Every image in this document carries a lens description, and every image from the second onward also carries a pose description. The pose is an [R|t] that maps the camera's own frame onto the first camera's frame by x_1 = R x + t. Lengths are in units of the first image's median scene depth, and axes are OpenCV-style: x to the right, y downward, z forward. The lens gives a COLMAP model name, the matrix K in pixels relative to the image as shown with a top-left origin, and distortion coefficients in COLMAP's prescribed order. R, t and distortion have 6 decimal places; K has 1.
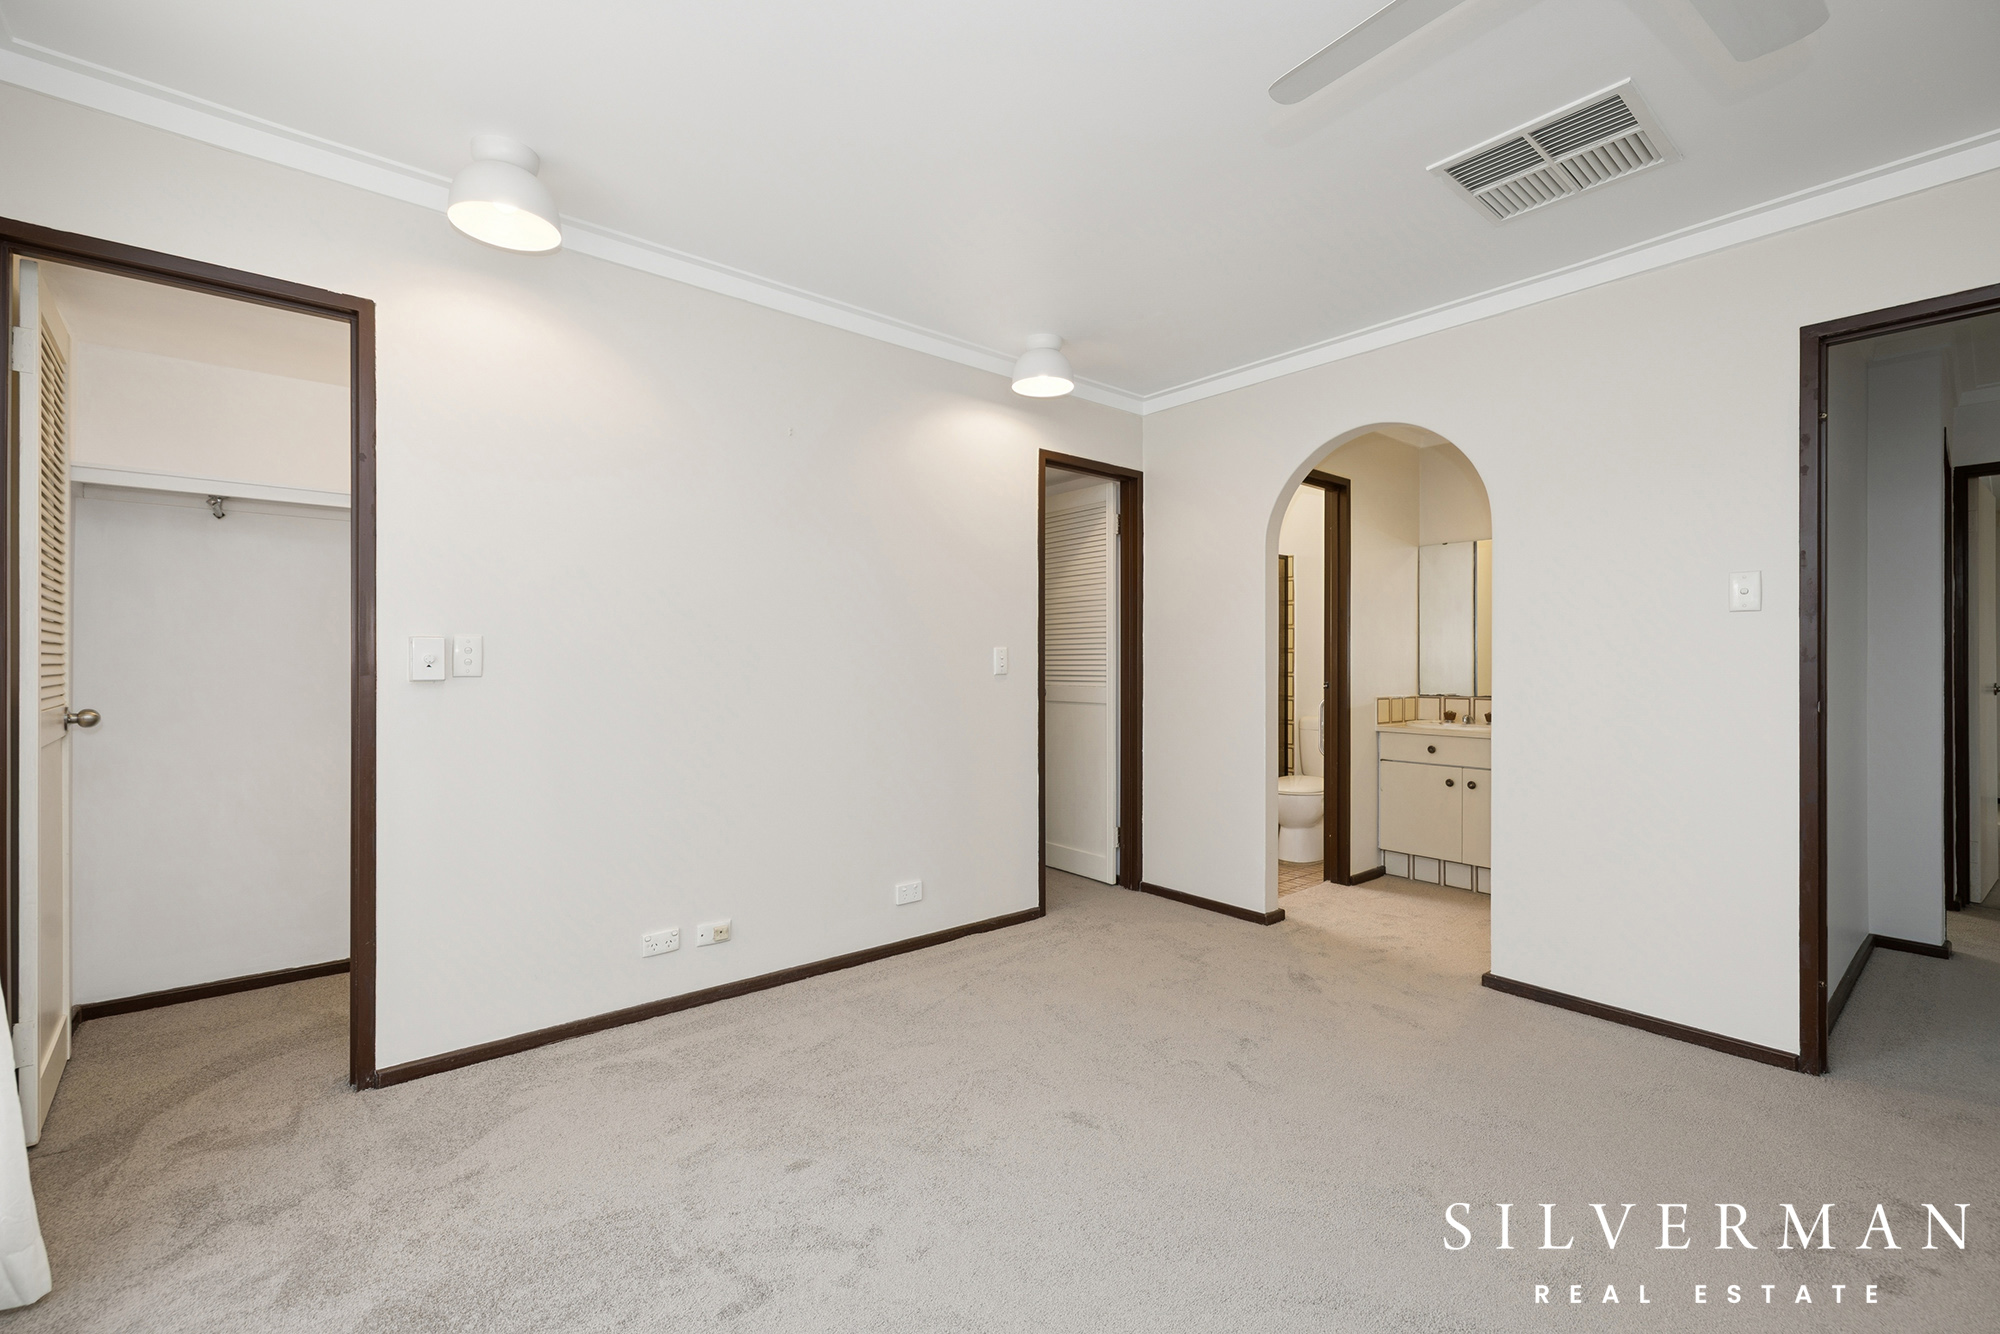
lens RADIAL K [[841.1, 0, 1002.7], [0, 841.1, 669.2], [0, 0, 1]] dist [0.000833, -0.000563]
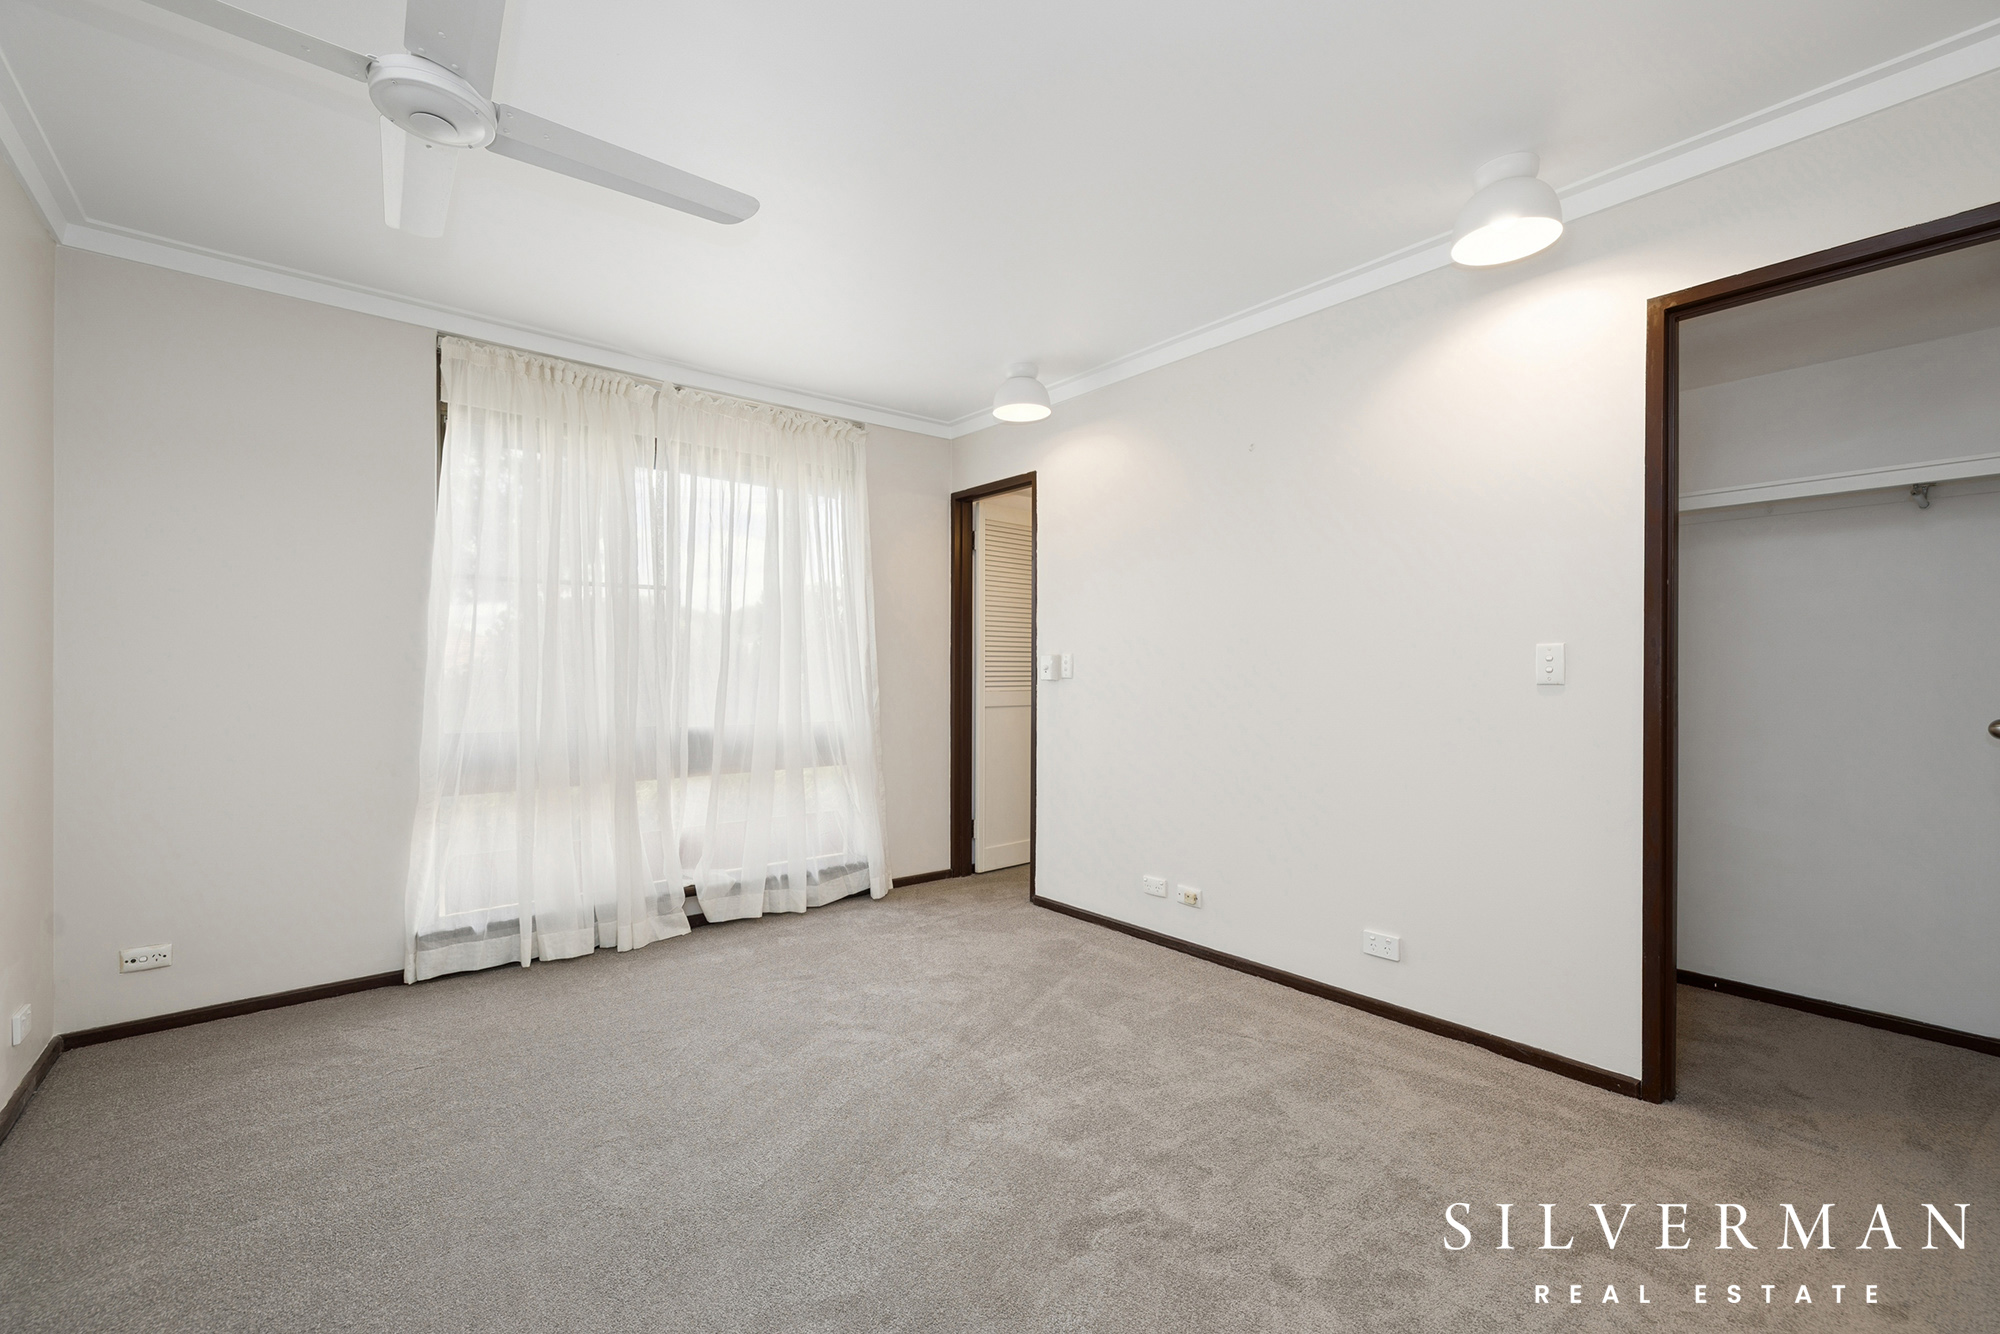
lens RADIAL K [[841.1, 0, 989.5], [0, 841.1, 671.9], [0, 0, 1]] dist [0.000833, -0.000563]
pose [[-0.012594, -0.000679, -0.999920, 0.856330], [-0.005128, 0.999987, -0.000615, -0.001254], [0.999908, 0.005120, -0.012597, 0.737929]]
